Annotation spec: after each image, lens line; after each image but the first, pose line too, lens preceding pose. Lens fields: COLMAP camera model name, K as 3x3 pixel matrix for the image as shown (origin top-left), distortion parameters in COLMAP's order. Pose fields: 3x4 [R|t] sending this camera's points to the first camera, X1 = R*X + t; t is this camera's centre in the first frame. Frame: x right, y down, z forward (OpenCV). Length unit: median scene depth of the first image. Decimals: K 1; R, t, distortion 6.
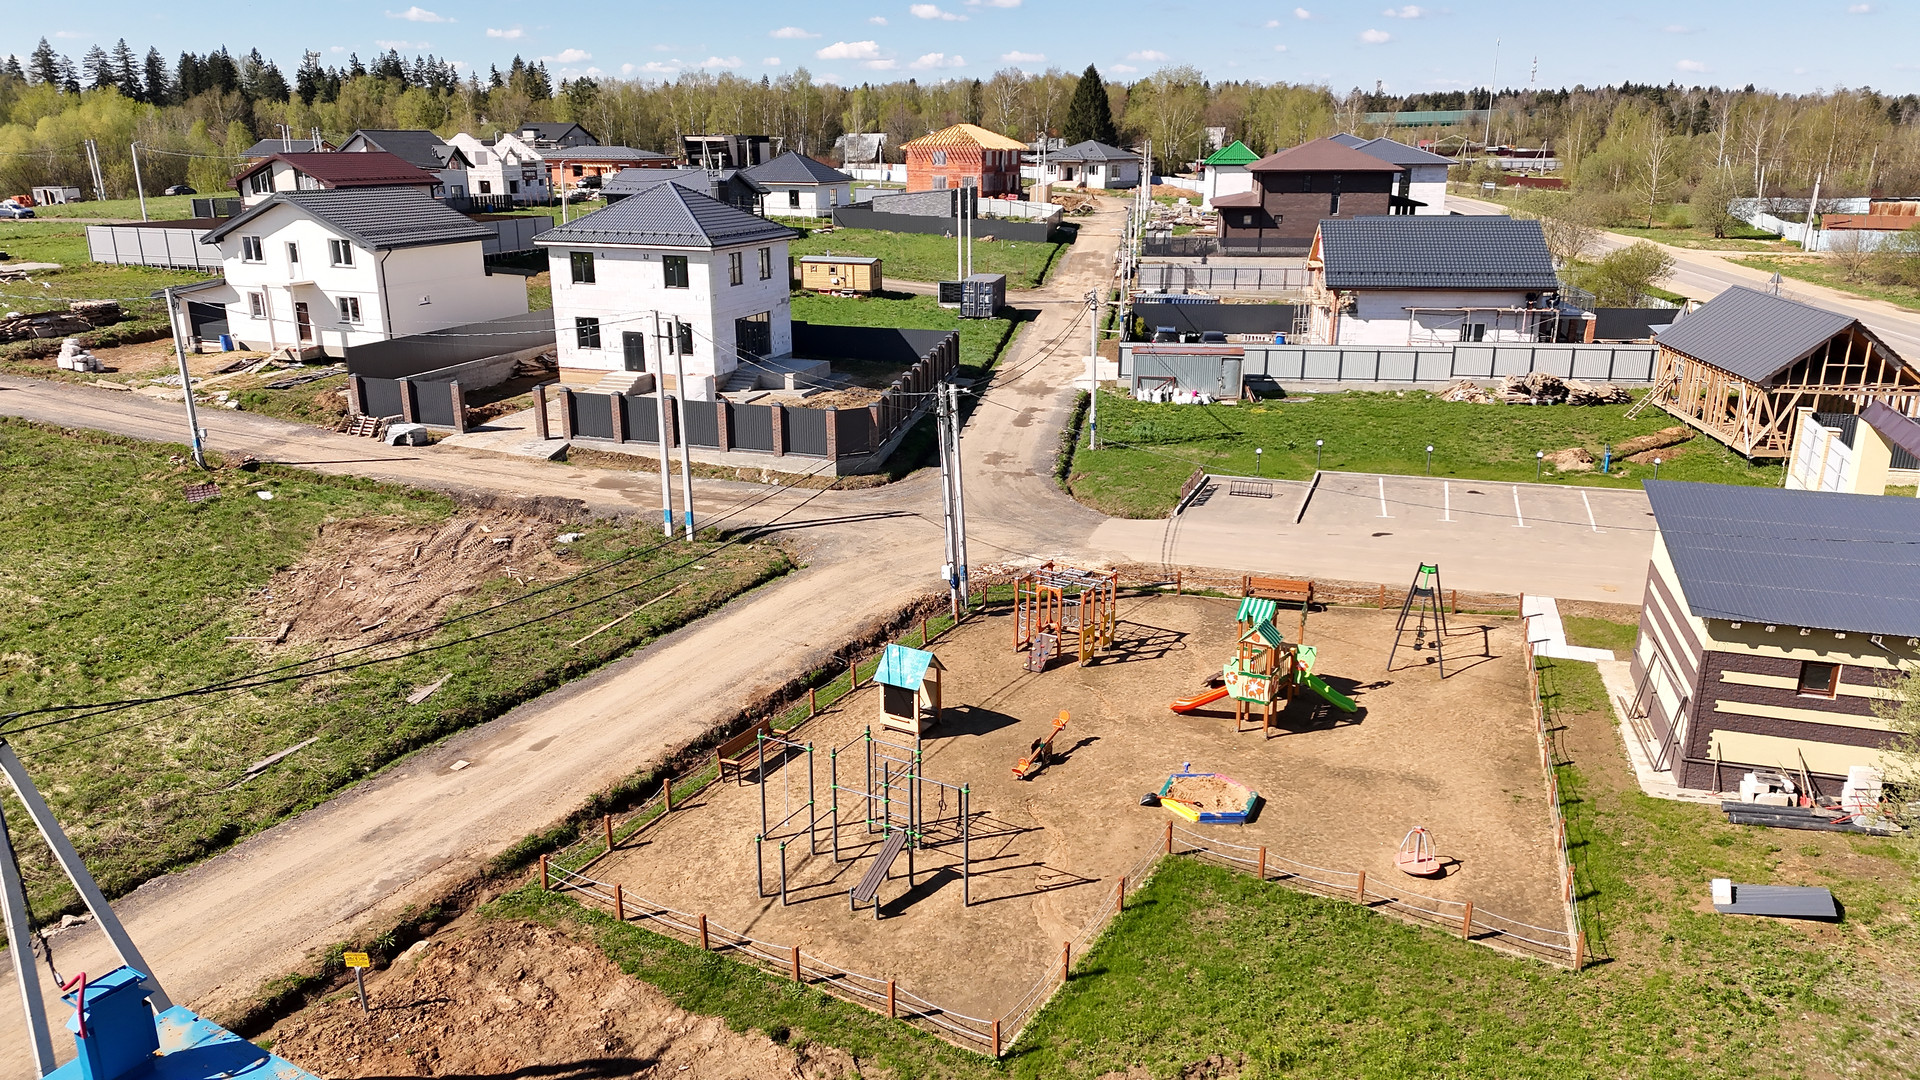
lens RADIAL K [[1330.7, 0, 960.0], [0, 1330.7, 540.0], [0, 0, 1]] dist [0.096603, -0.108281]
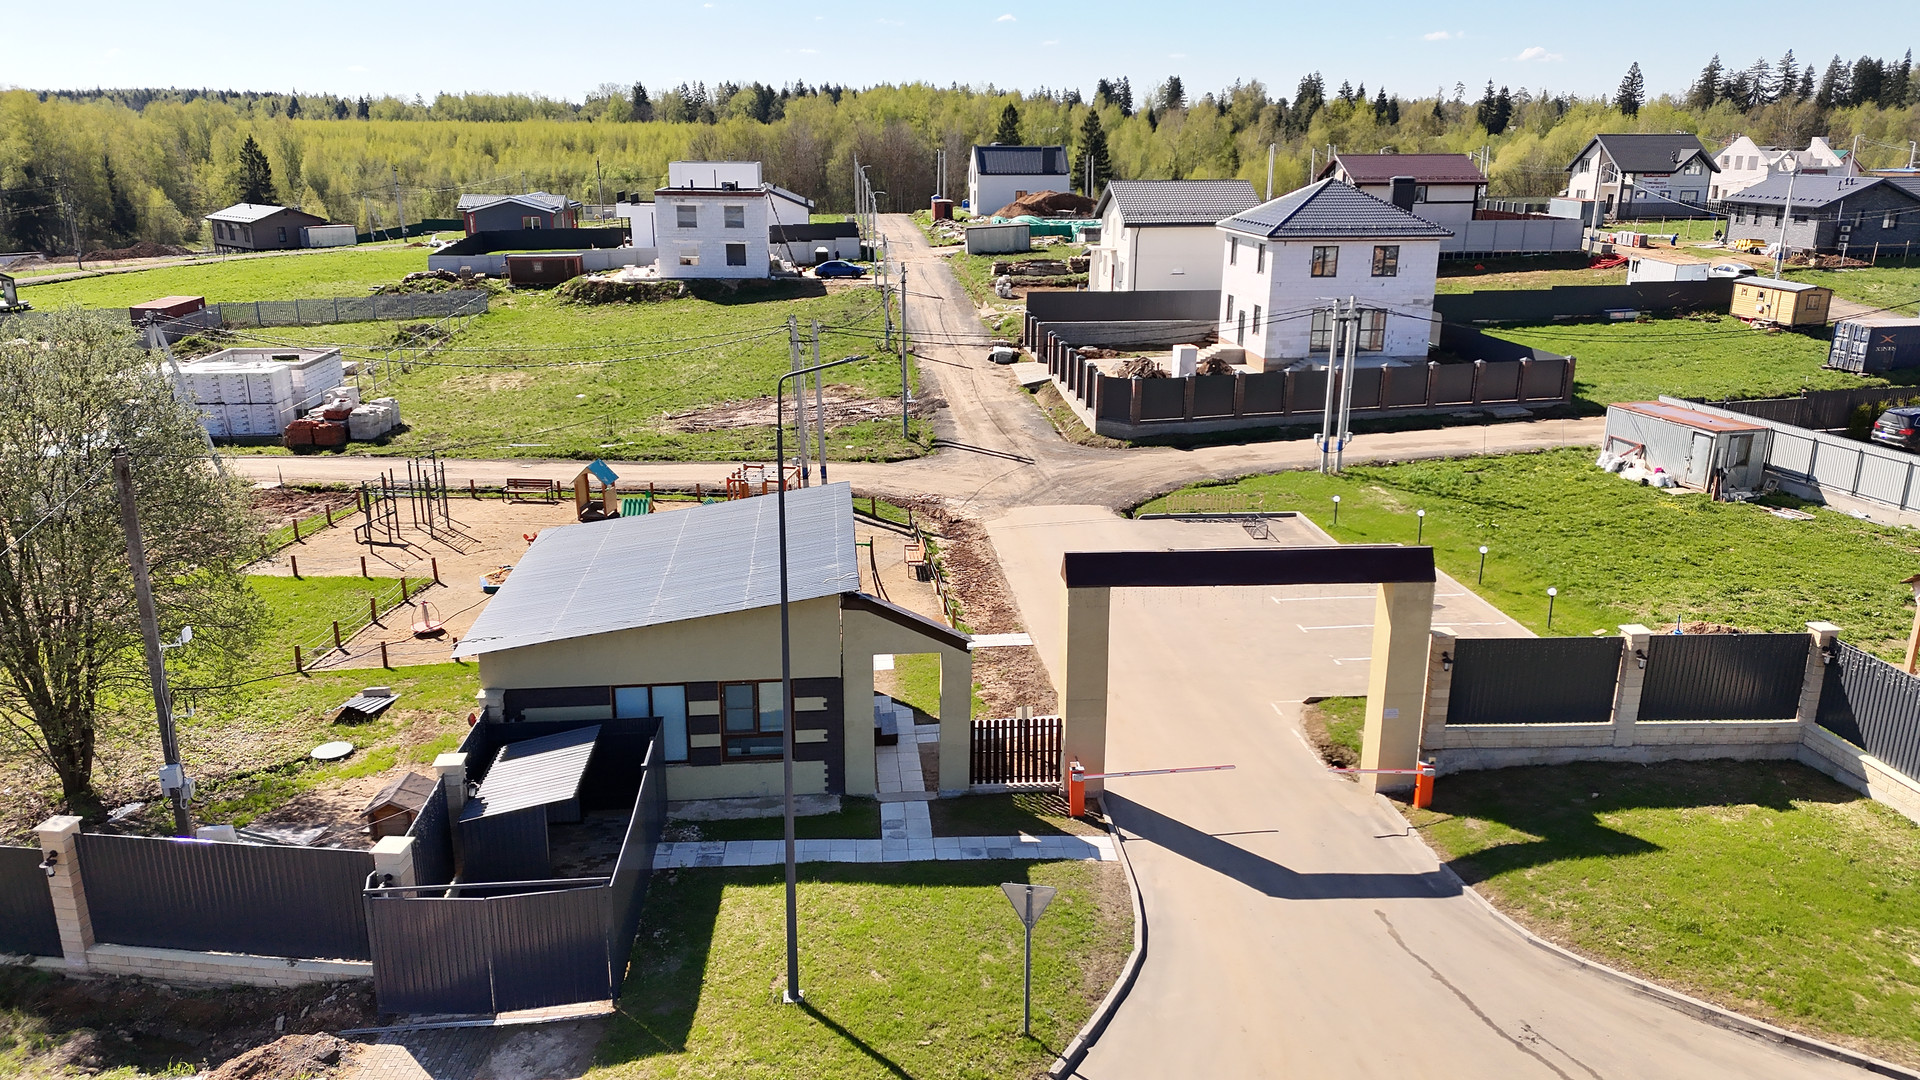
lens RADIAL K [[1330.7, 0, 960.0], [0, 1330.7, 540.0], [0, 0, 1]] dist [0.096603, -0.108281]
pose [[0.395310, 0.262873, -0.880129, 0.398794], [-0.268835, 0.949329, 0.162794, -0.052148], [0.878327, 0.172256, 0.445949, 0.184775]]
